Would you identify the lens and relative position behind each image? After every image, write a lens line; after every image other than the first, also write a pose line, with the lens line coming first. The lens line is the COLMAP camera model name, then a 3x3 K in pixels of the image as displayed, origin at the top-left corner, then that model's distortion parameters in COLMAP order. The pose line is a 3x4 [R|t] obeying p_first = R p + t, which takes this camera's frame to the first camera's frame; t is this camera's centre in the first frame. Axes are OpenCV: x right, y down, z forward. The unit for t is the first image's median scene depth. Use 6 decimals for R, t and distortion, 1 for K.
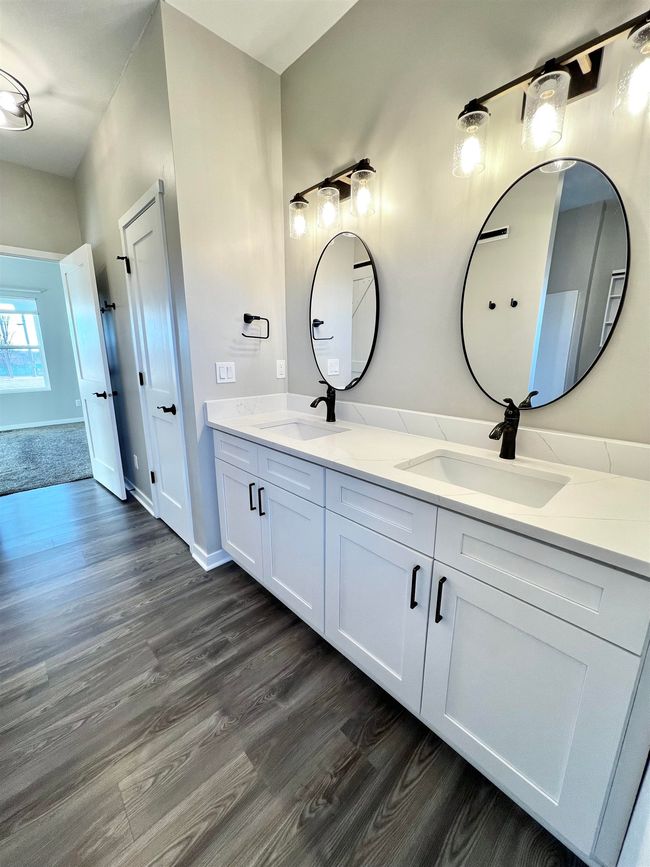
lens RADIAL K [[344.7, 0, 324.7], [0, 344.7, 432.3], [0, 0, 1]] dist [-0.000555, 0.000010]
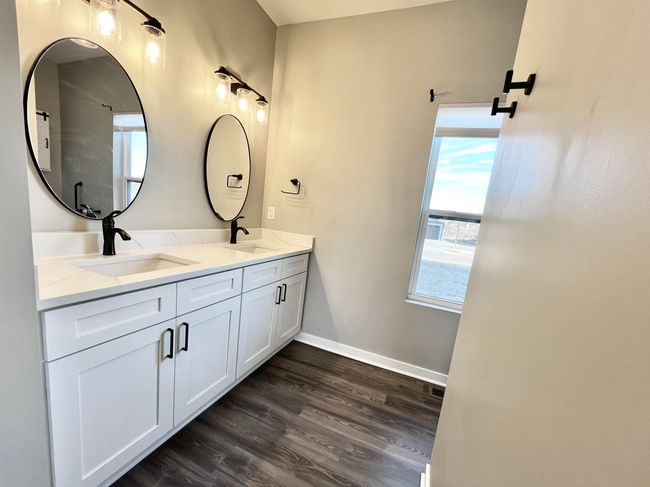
lens RADIAL K [[275.6, 0, 324.7], [0, 275.6, 260.8], [0, 0, 1]] dist [0.001005, 0.000250]
pose [[-0.409567, -0.204973, 0.888955, -0.987896], [0.093694, 0.959828, 0.264483, -0.177276], [-0.907456, 0.191613, -0.373909, 0.869222]]
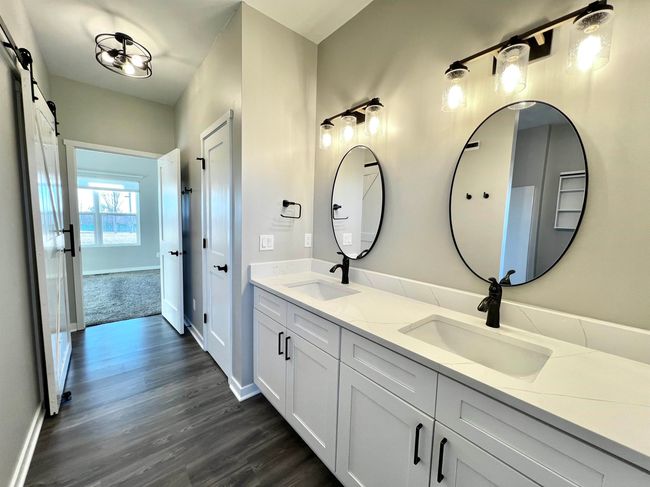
lens RADIAL K [[258.5, 0, 325.0], [0, 258.5, 243.5], [0, 0, 1]] dist [-0.000555, 0.000010]
pose [[0.998181, 0.033126, -0.050363, -0.014874], [-0.039834, 0.989542, -0.138634, -0.047199], [0.045244, 0.140388, 0.989062, 0.030419]]
